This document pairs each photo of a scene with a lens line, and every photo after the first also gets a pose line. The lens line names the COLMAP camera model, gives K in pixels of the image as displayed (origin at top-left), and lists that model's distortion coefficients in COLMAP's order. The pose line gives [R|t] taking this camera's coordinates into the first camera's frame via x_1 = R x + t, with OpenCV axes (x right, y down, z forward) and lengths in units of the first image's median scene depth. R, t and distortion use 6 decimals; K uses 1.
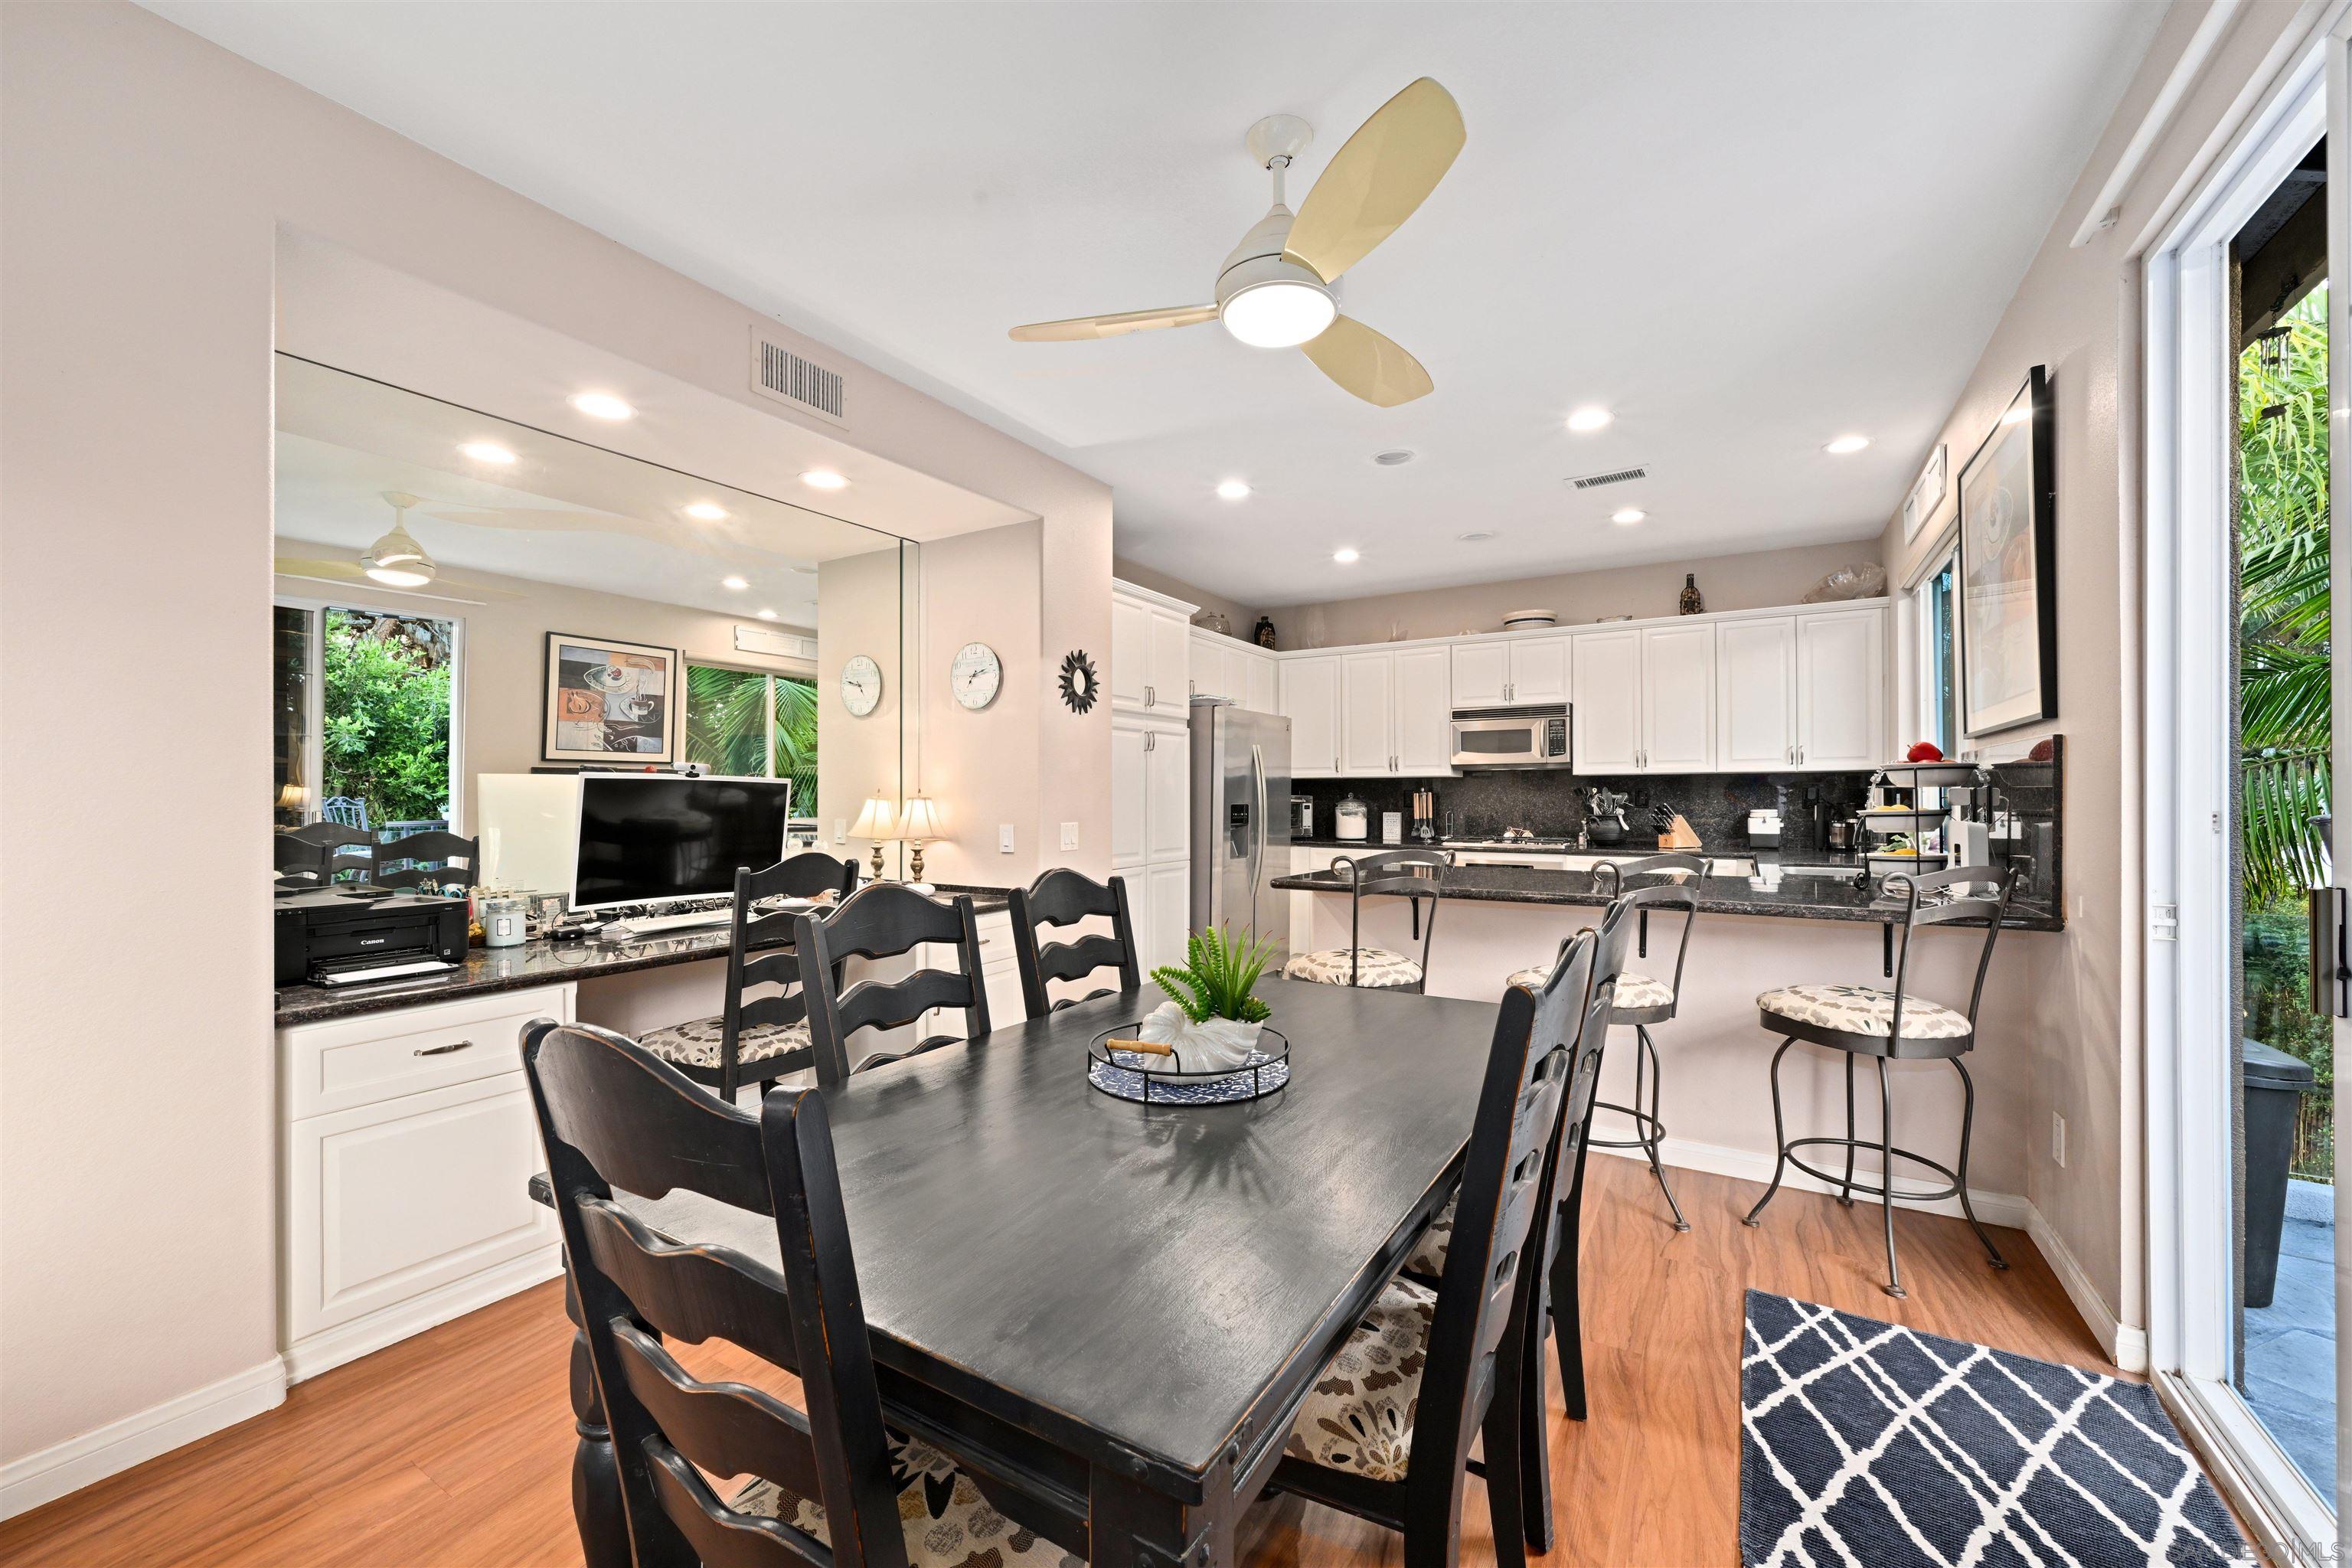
lens RADIAL K [[919.3, 0, 1184.4], [0, 919.3, 794.9], [0, 0, 1]] dist [-0.003235, 0.000141]
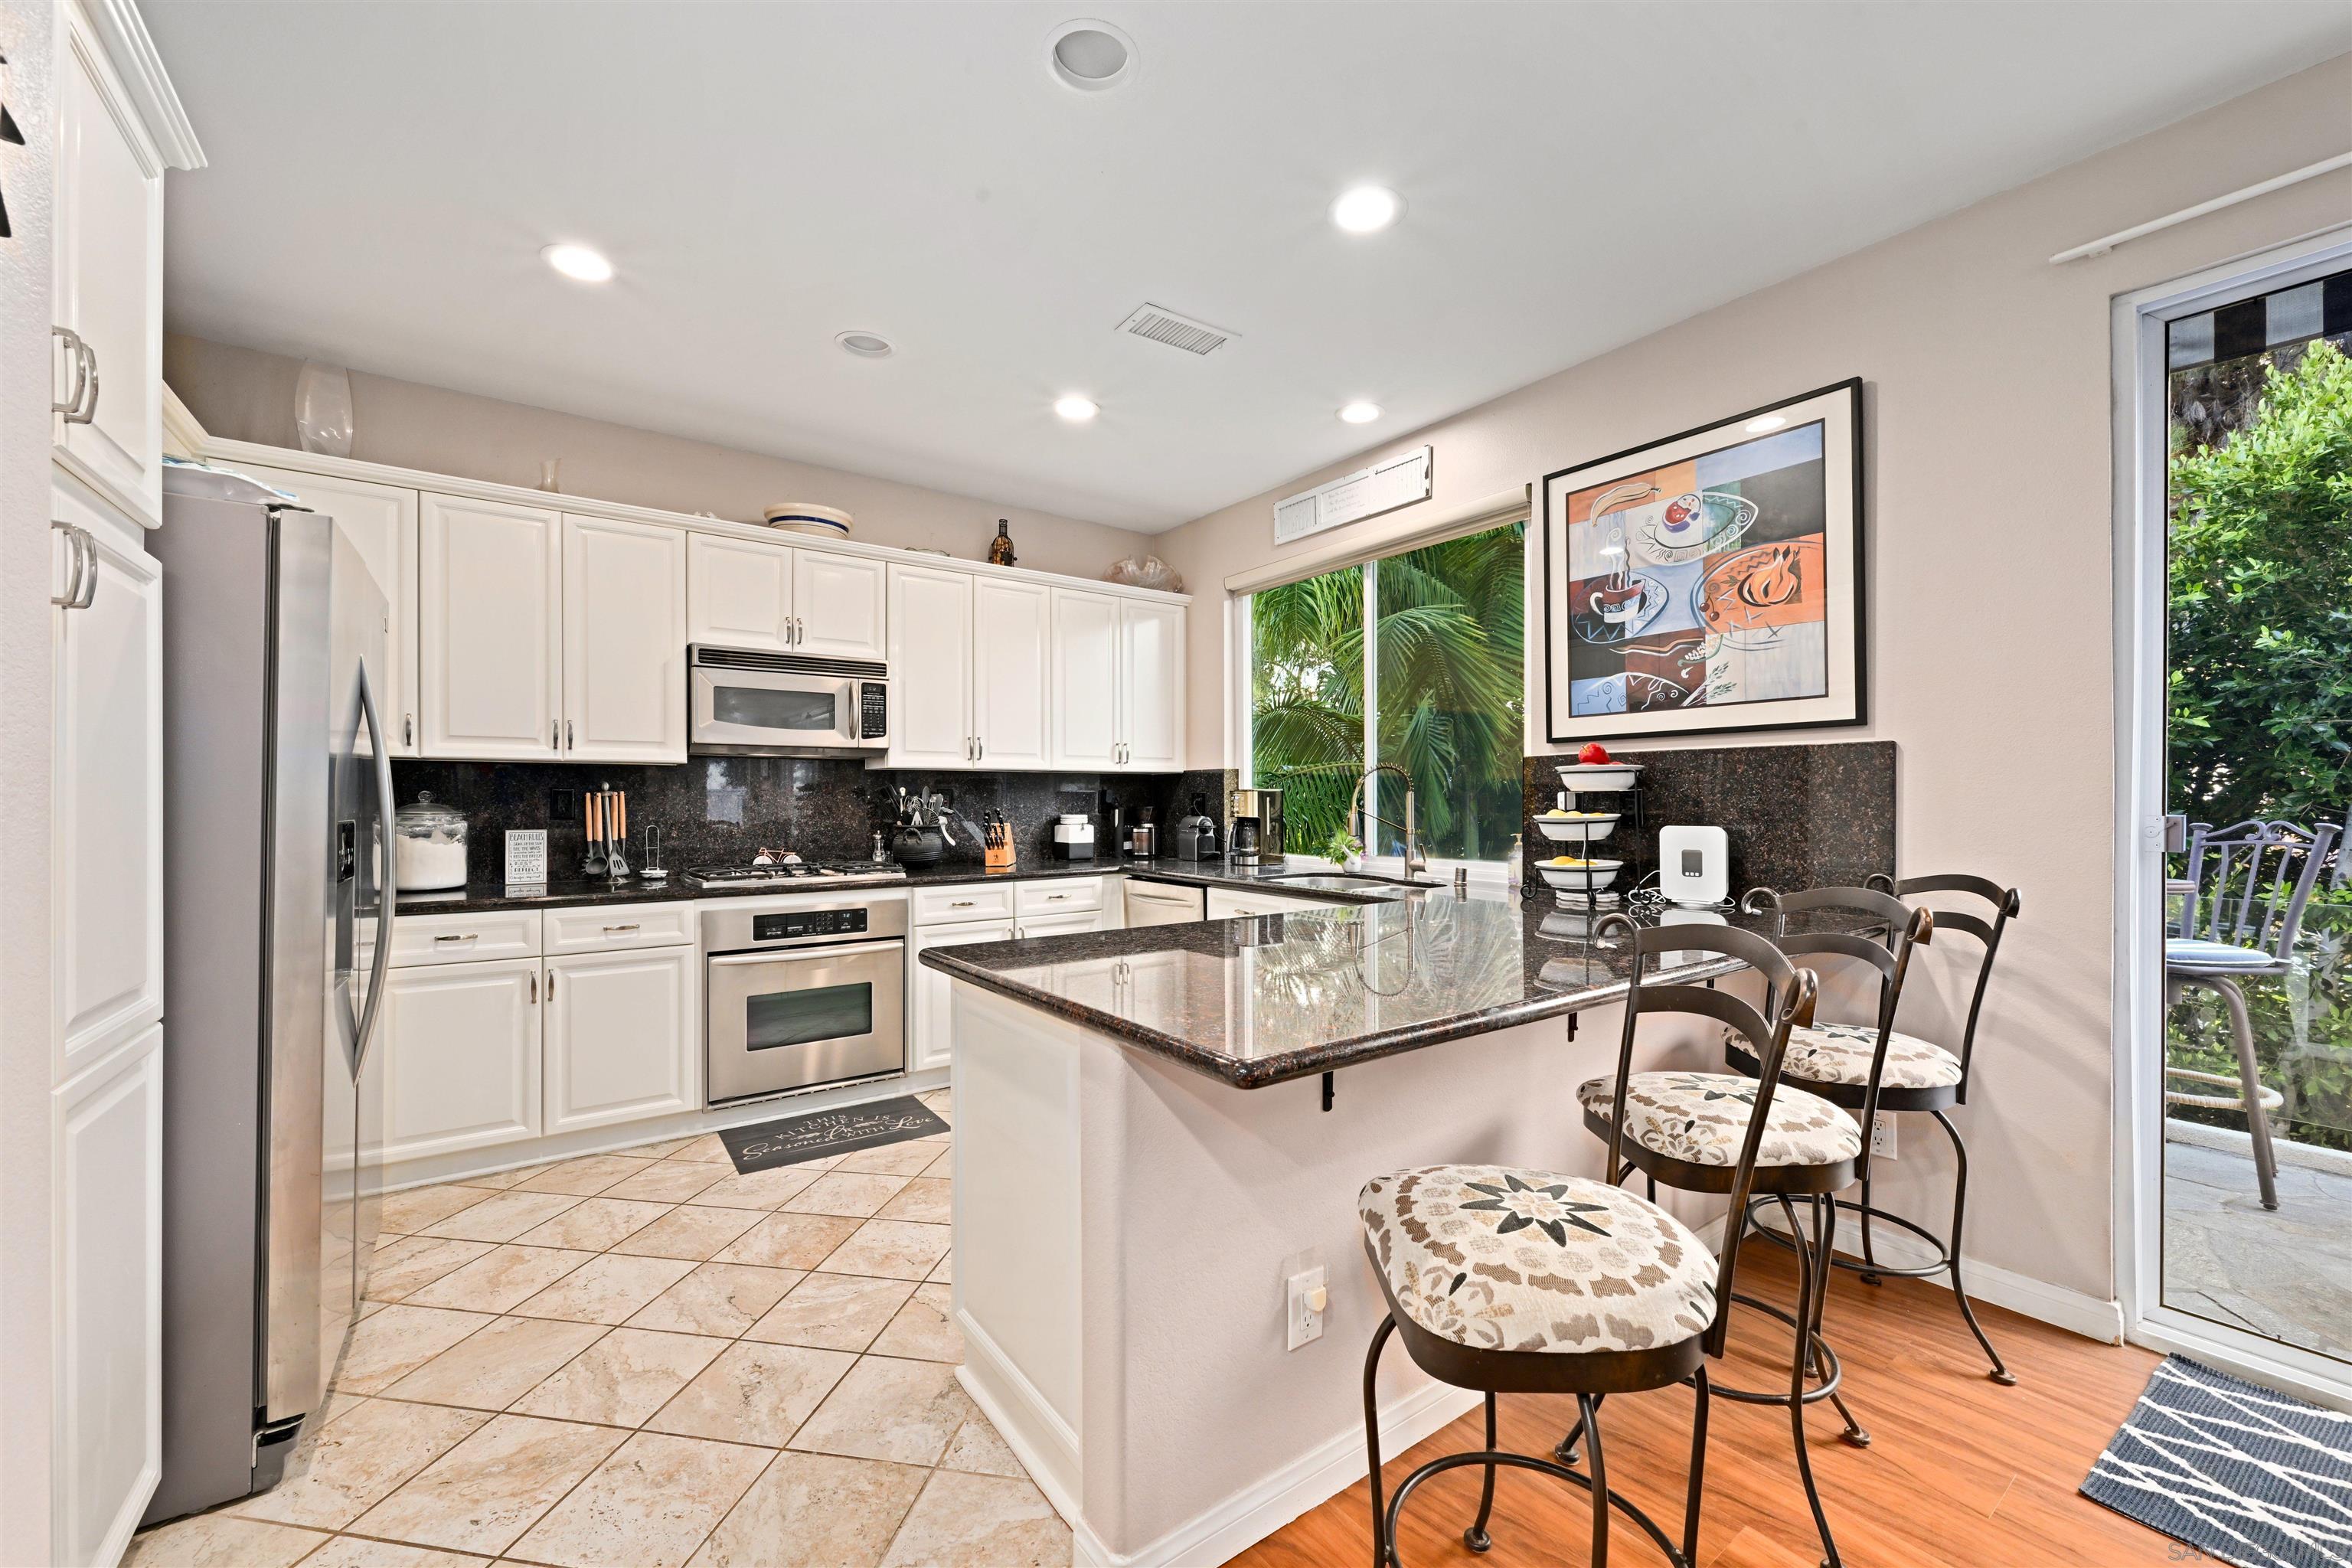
lens RADIAL K [[919.3, 0, 1184.4], [0, 919.3, 794.9], [0, 0, 1]] dist [-0.003235, 0.000141]
pose [[0.382360, 0.004426, 0.924003, -0.133702], [-0.002004, 0.999990, -0.003961, 0.000675], [-0.924011, -0.000338, 0.382365, 0.592550]]
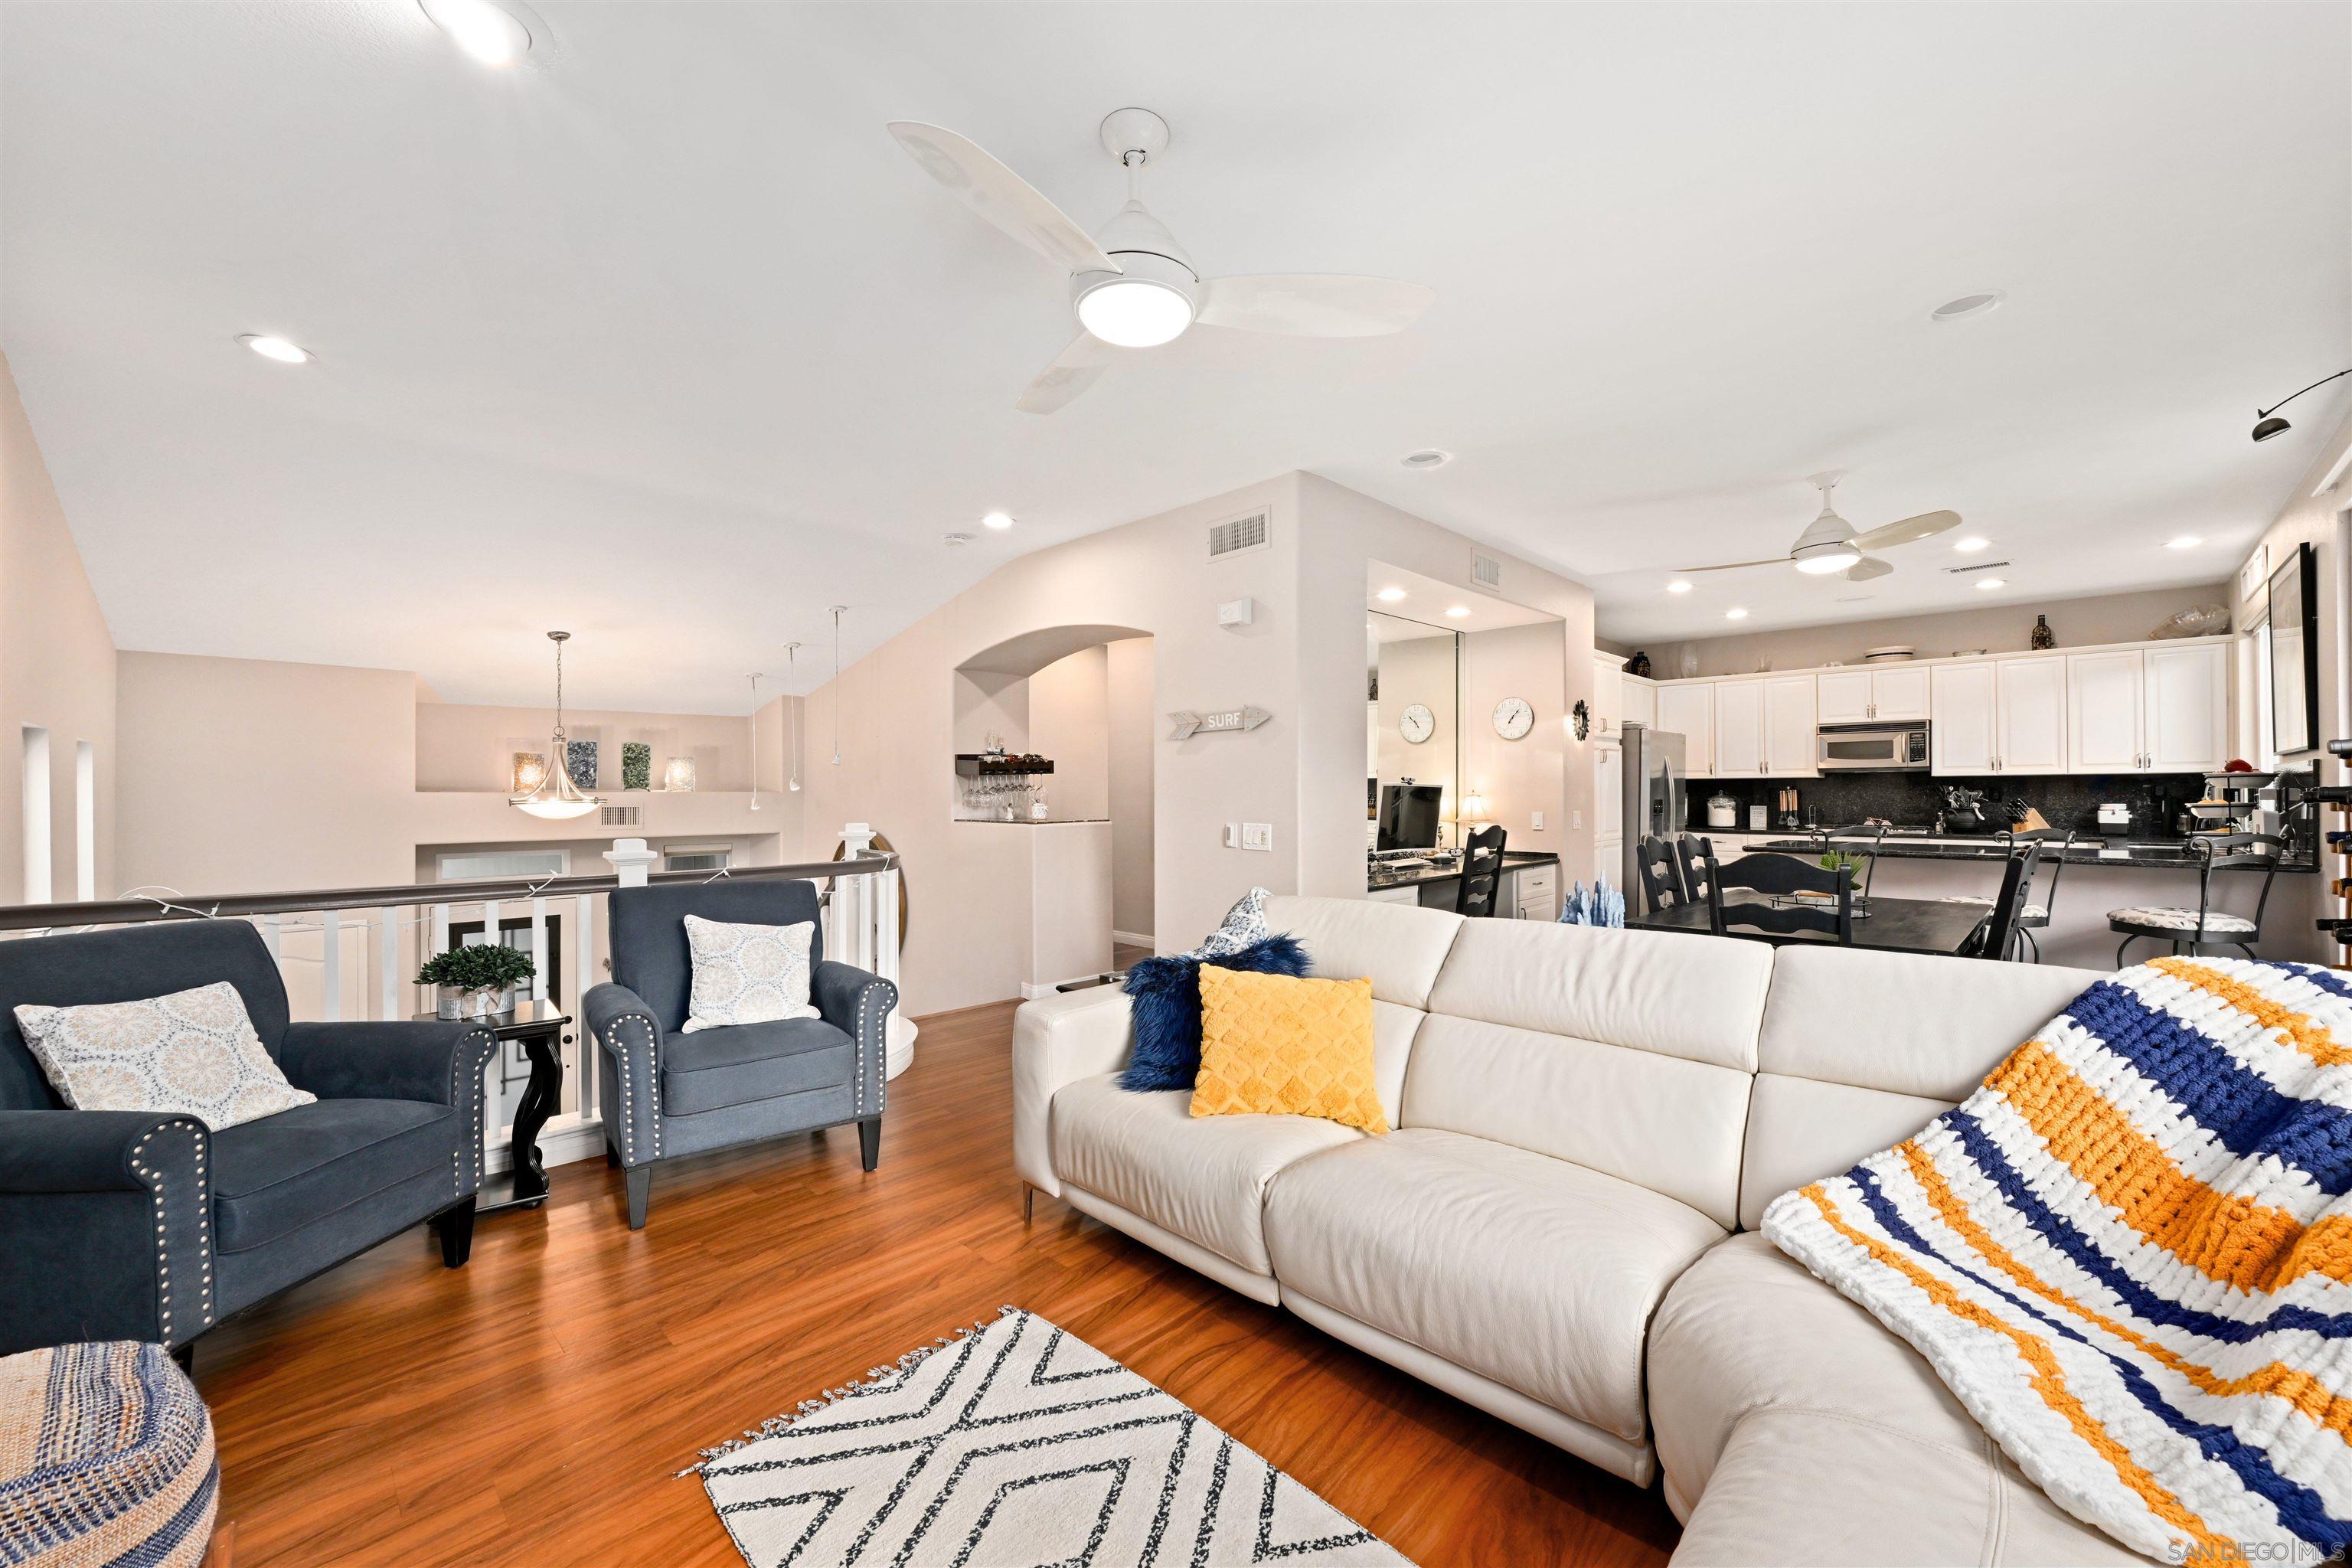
lens RADIAL K [[915.9, 0, 1184.2], [0, 915.9, 789.9], [0, 0, 1]] dist [-0.001744, 0.000179]
pose [[0.973328, -0.002446, -0.229406, -0.322389], [0.002436, 0.999997, -0.000327, -0.005632], [0.229406, -0.000240, 0.973331, -0.515168]]
